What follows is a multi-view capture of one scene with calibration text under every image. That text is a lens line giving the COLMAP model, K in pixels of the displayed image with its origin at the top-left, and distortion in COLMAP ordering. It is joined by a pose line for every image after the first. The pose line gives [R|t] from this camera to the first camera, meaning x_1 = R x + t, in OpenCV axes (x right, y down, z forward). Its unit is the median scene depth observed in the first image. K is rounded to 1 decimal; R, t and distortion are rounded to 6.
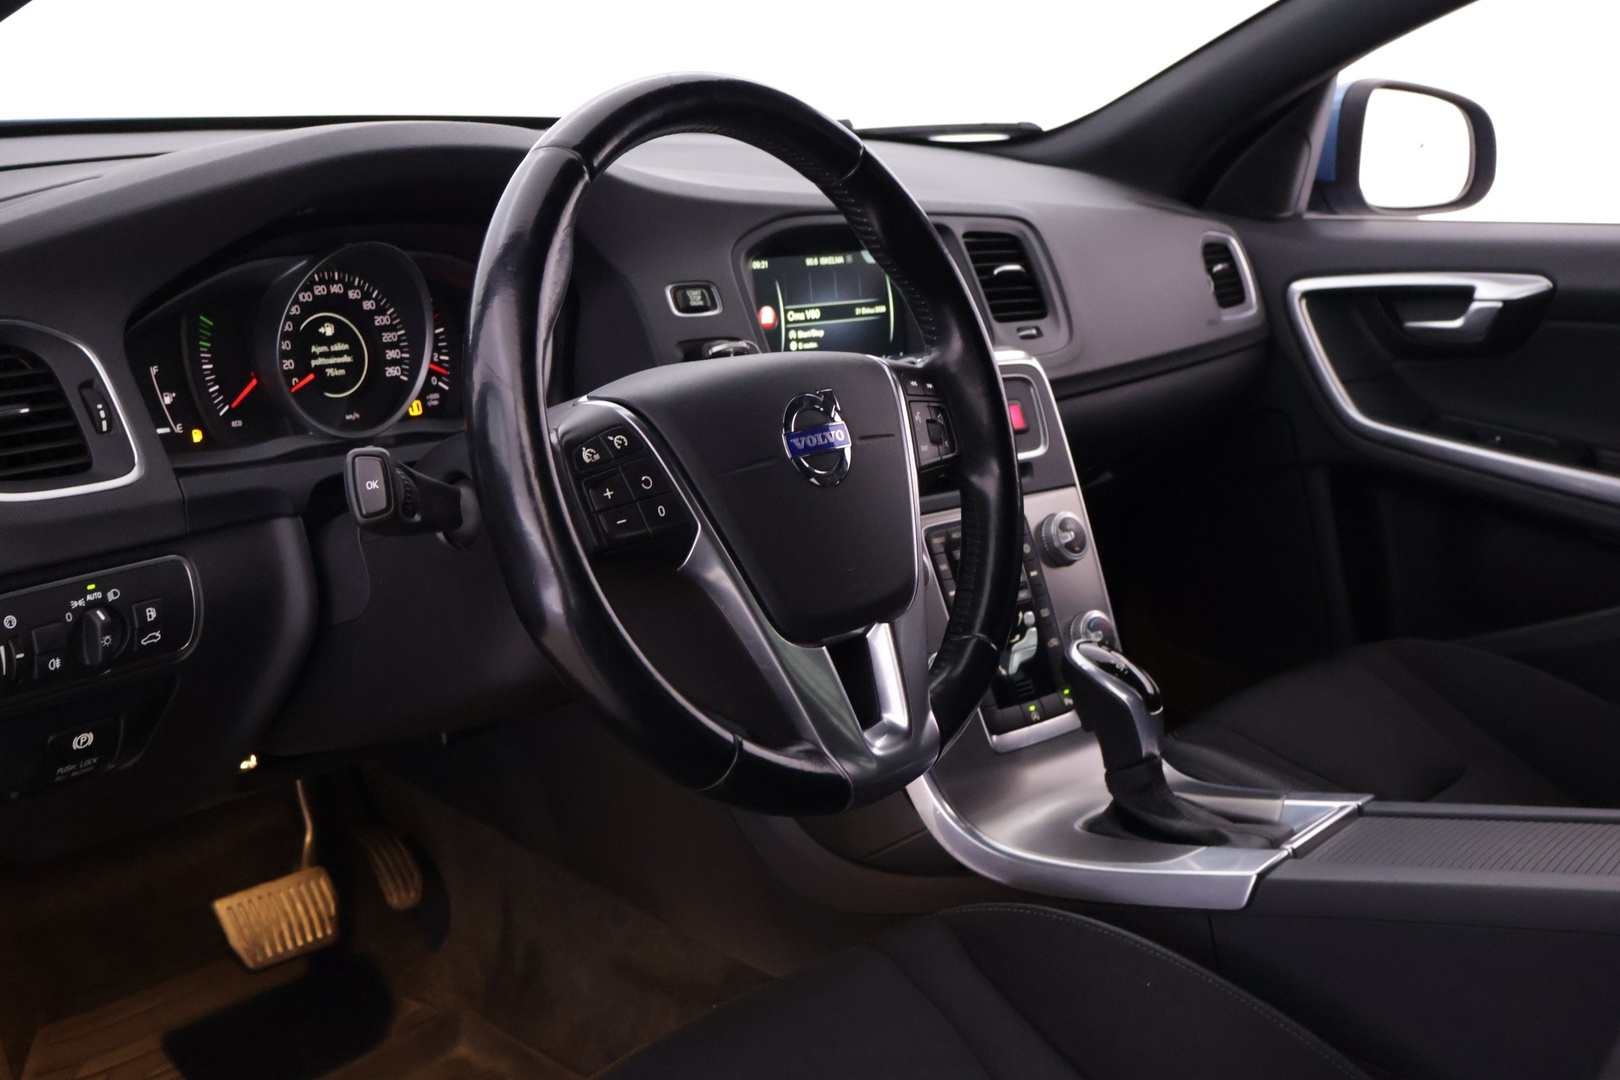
lens RADIAL K [[1883.4, 0, 810.9], [0, 1883.4, 540.0], [0, 0, 1]] dist [0.037034, 0.000000]
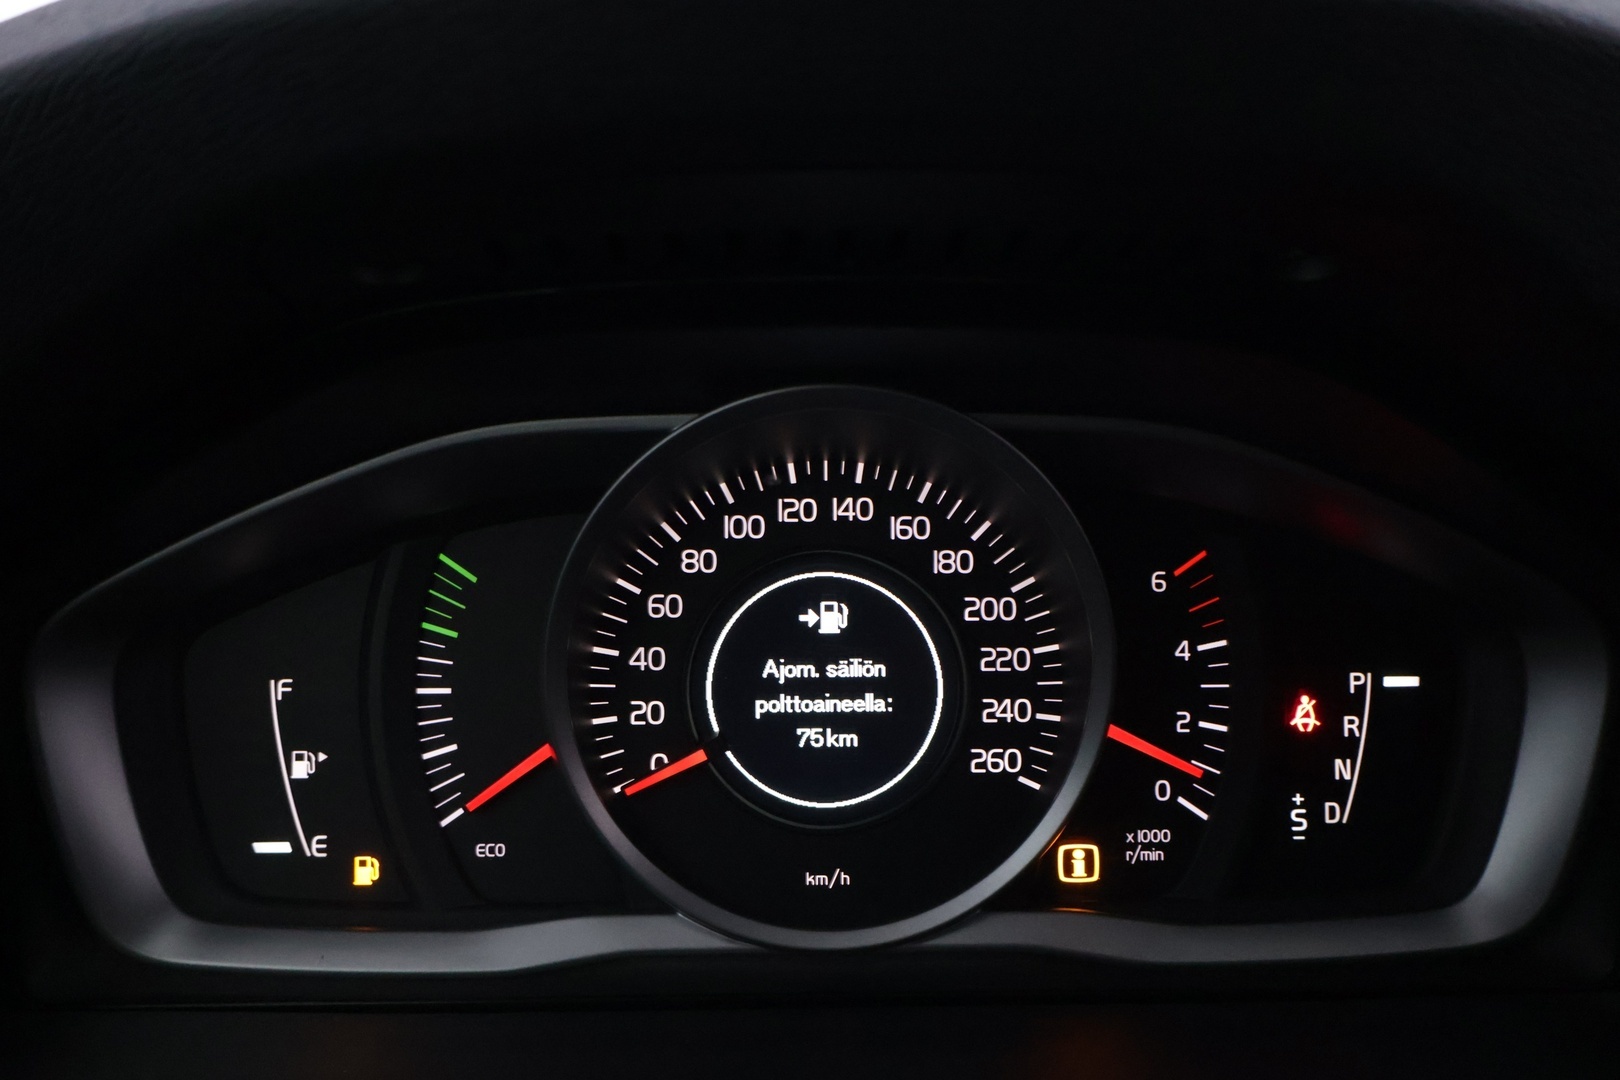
lens RADIAL K [[1522.8, 0, 810.9], [0, 1522.8, 542.6], [0, 0, 1]] dist [0.013270, 0.000000]
pose [[0.664349, 0.141265, -0.733951, -0.048361], [-0.151390, 0.987055, 0.052947, -0.140087], [0.731930, 0.075938, 0.677135, 0.800785]]
